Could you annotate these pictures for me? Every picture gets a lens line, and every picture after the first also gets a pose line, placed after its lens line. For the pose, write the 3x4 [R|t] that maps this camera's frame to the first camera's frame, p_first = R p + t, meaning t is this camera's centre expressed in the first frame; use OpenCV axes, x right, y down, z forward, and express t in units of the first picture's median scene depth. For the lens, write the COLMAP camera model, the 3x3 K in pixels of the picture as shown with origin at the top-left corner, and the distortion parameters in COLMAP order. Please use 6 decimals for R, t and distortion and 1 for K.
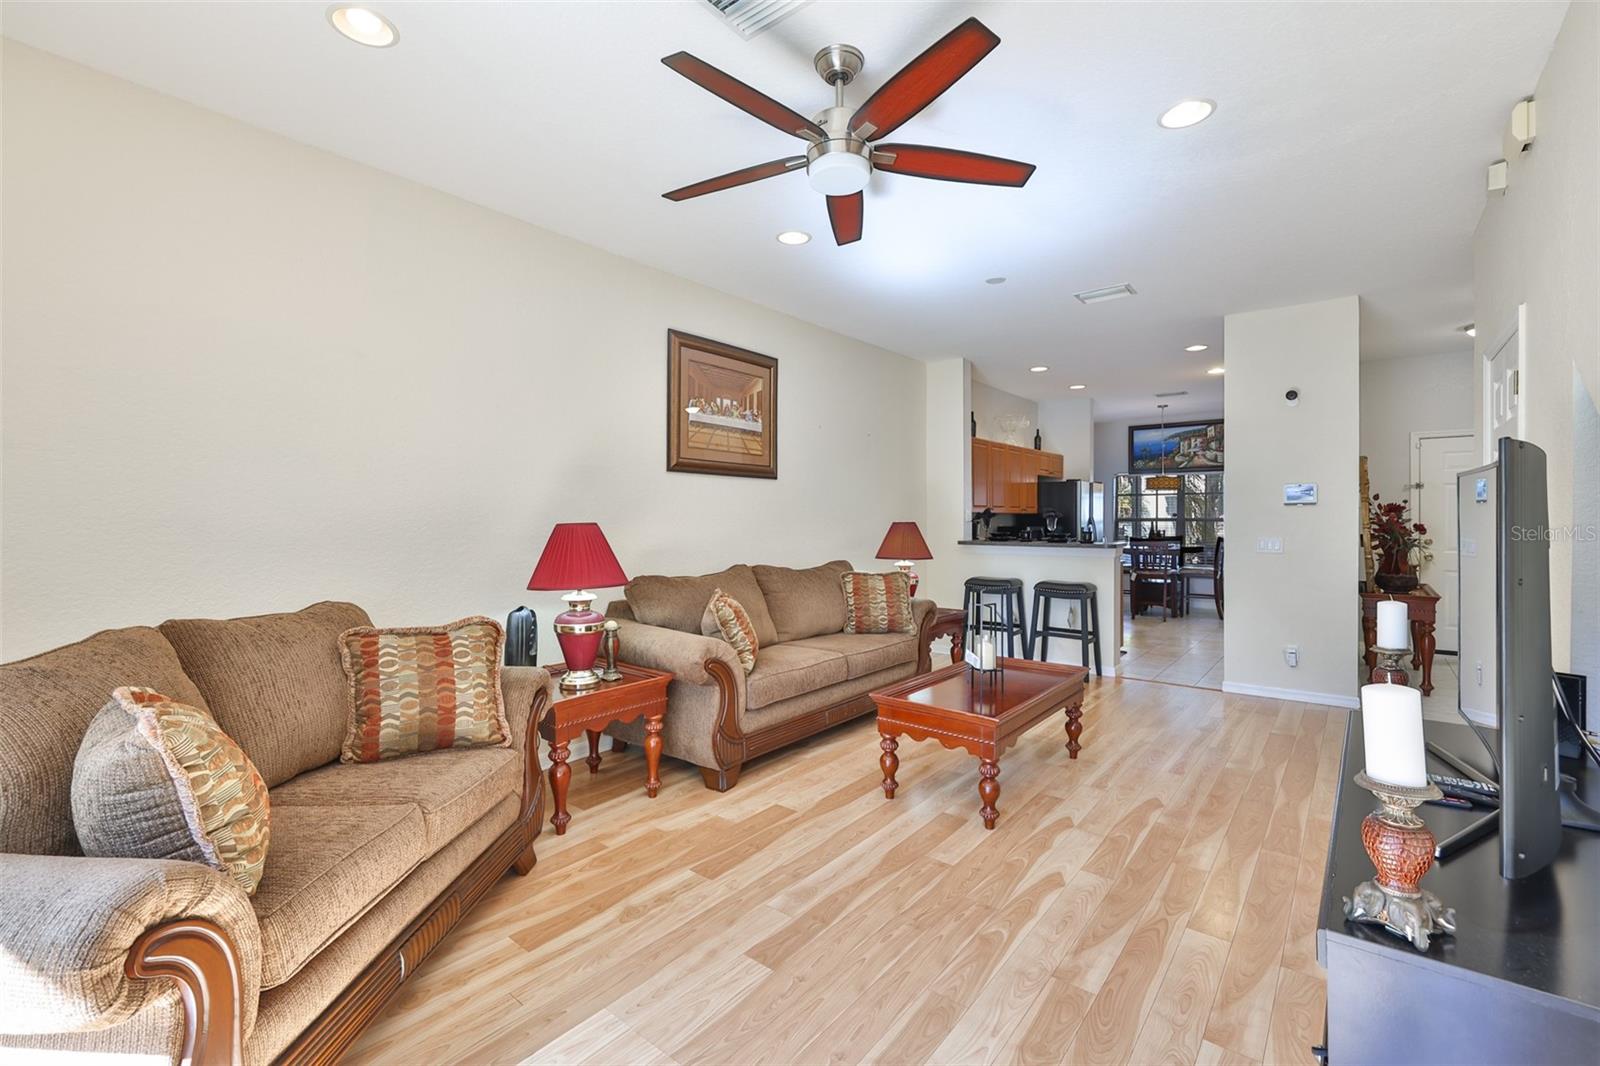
lens RADIAL K [[695.9, 0, 807.9], [0, 695.9, 519.7], [0, 0, 1]] dist [-0.003057, -0.000191]
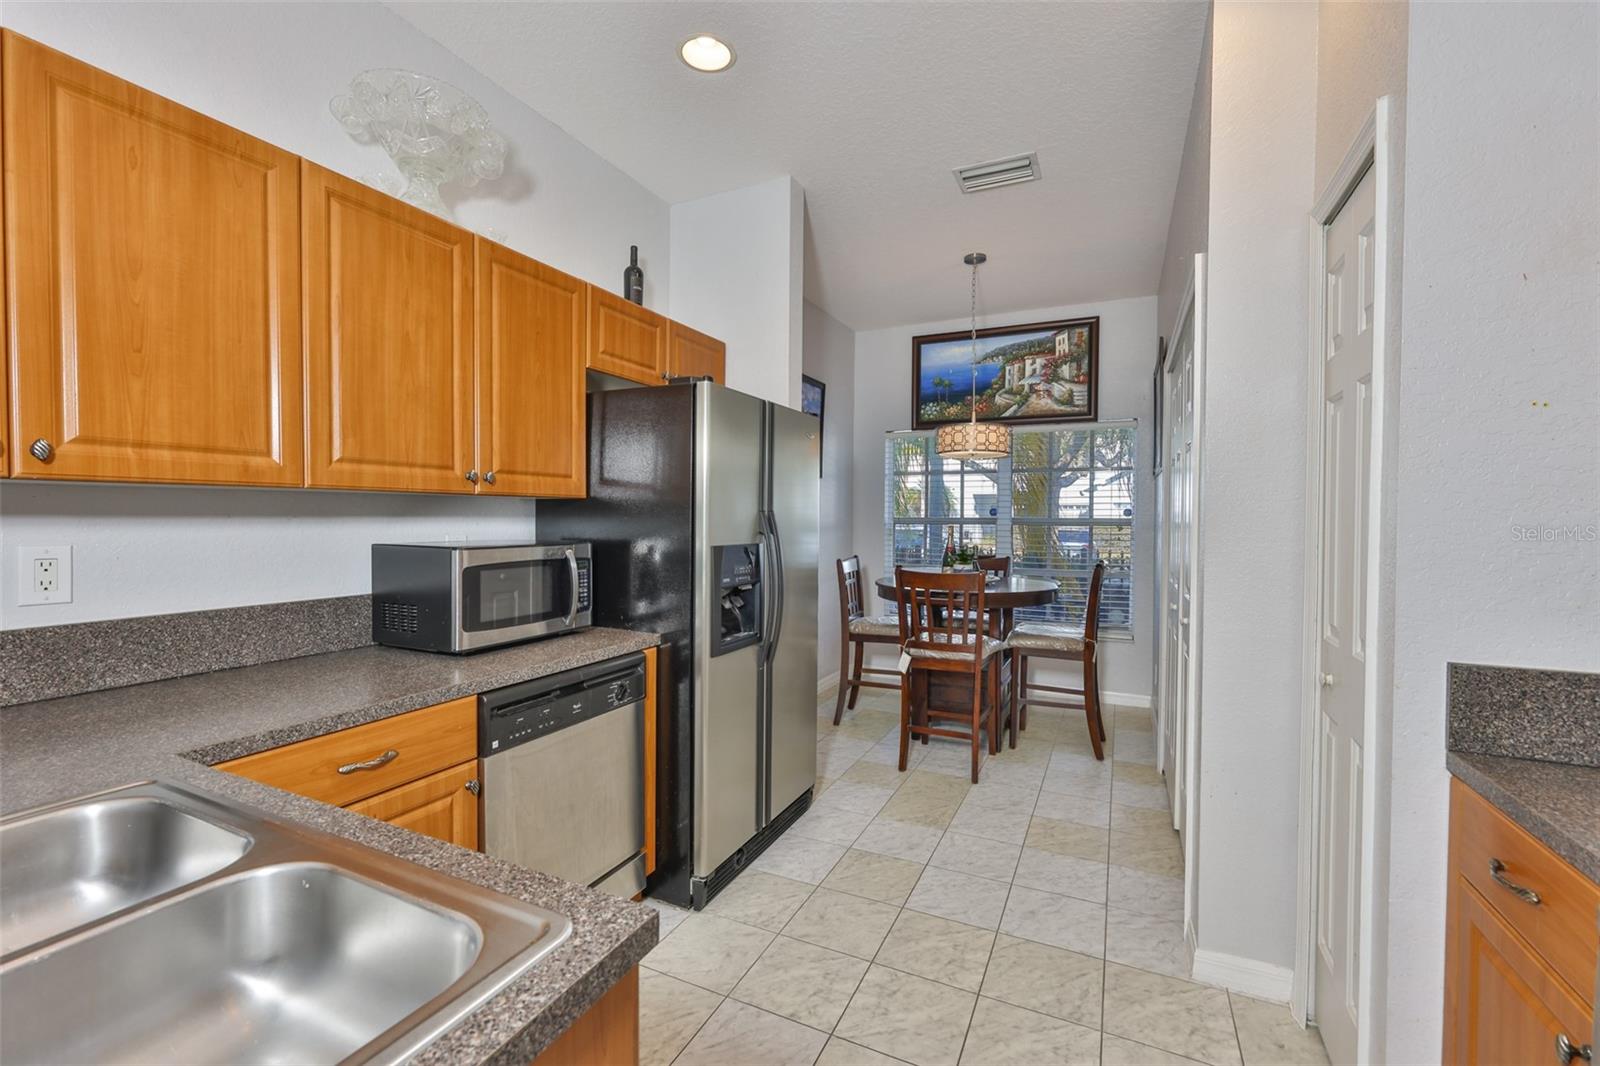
lens RADIAL K [[683.3, 0, 796.2], [0, 683.3, 539.7], [0, 0, 1]] dist [-0.000906, 0.000025]
pose [[0.975179, -0.003596, 0.221390, 0.714516], [-0.002216, 0.999659, 0.025999, 0.005939], [-0.221408, -0.025845, 0.974839, 1.410002]]
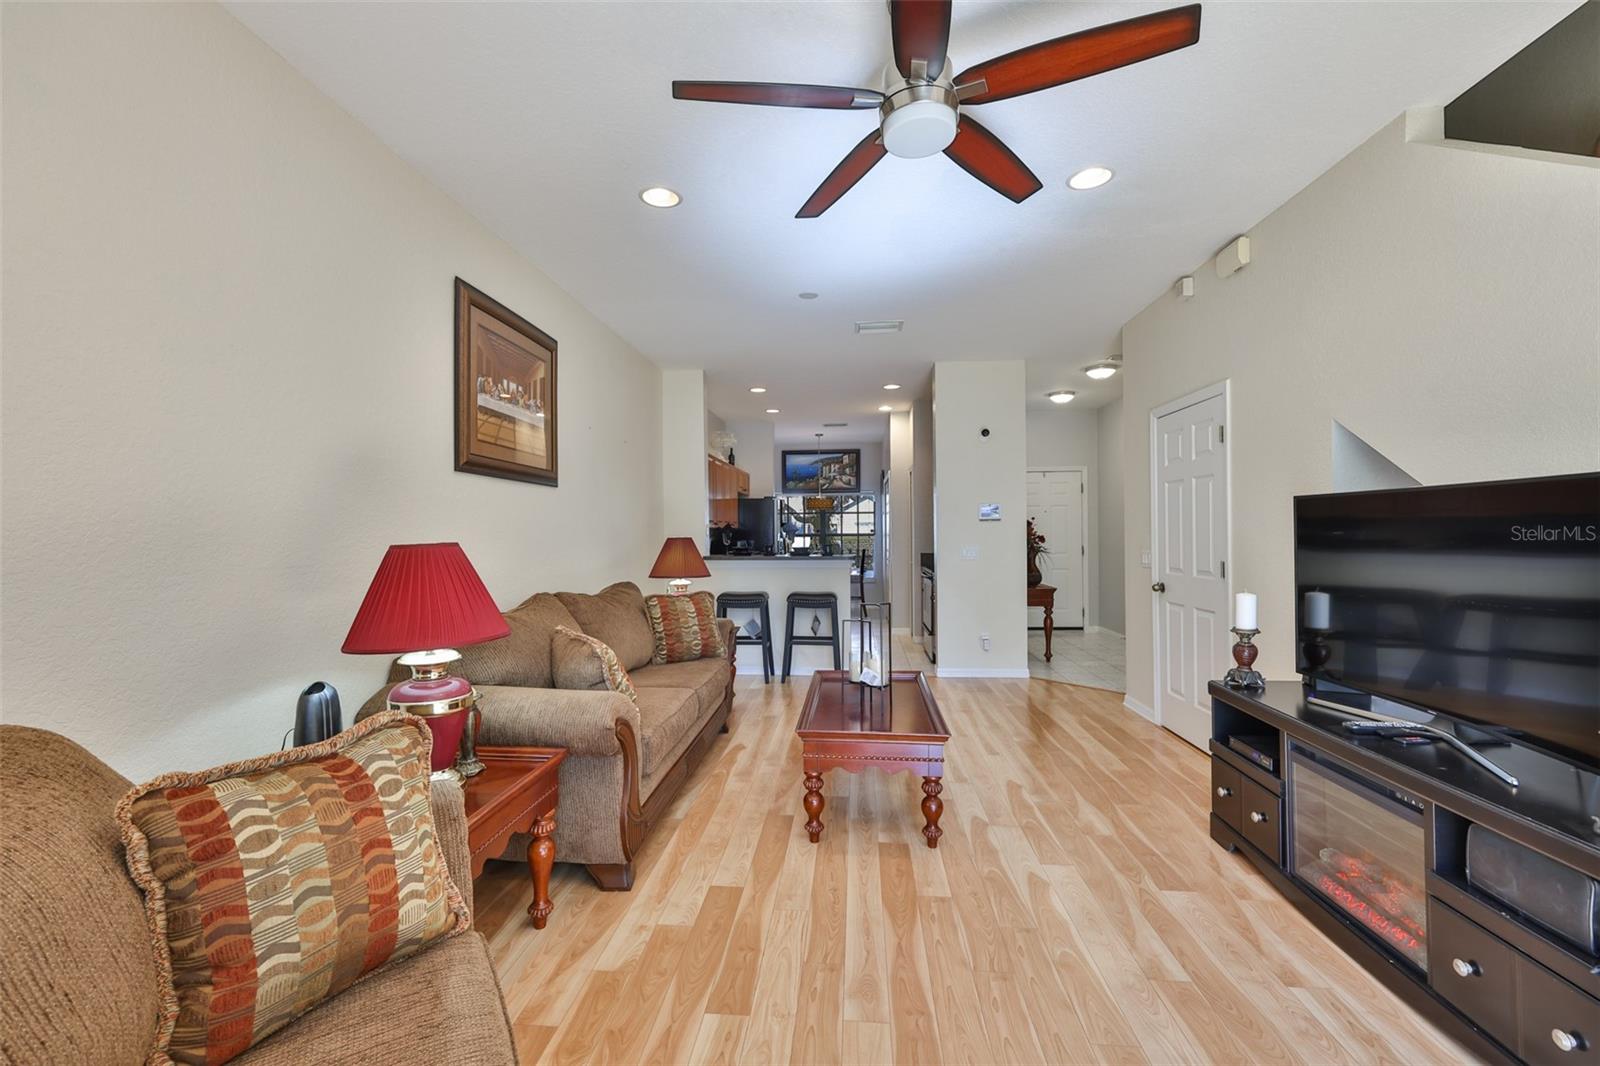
lens RADIAL K [[668.8, 0, 800.0], [0, 668.8, 533.0], [0, 0, 1]] dist [-0.000879, 0.000202]
pose [[0.834647, -0.006619, 0.550746, -0.297075], [0.008385, 0.999965, -0.000690, -0.001205], [-0.550722, 0.005194, 0.834673, 0.221997]]
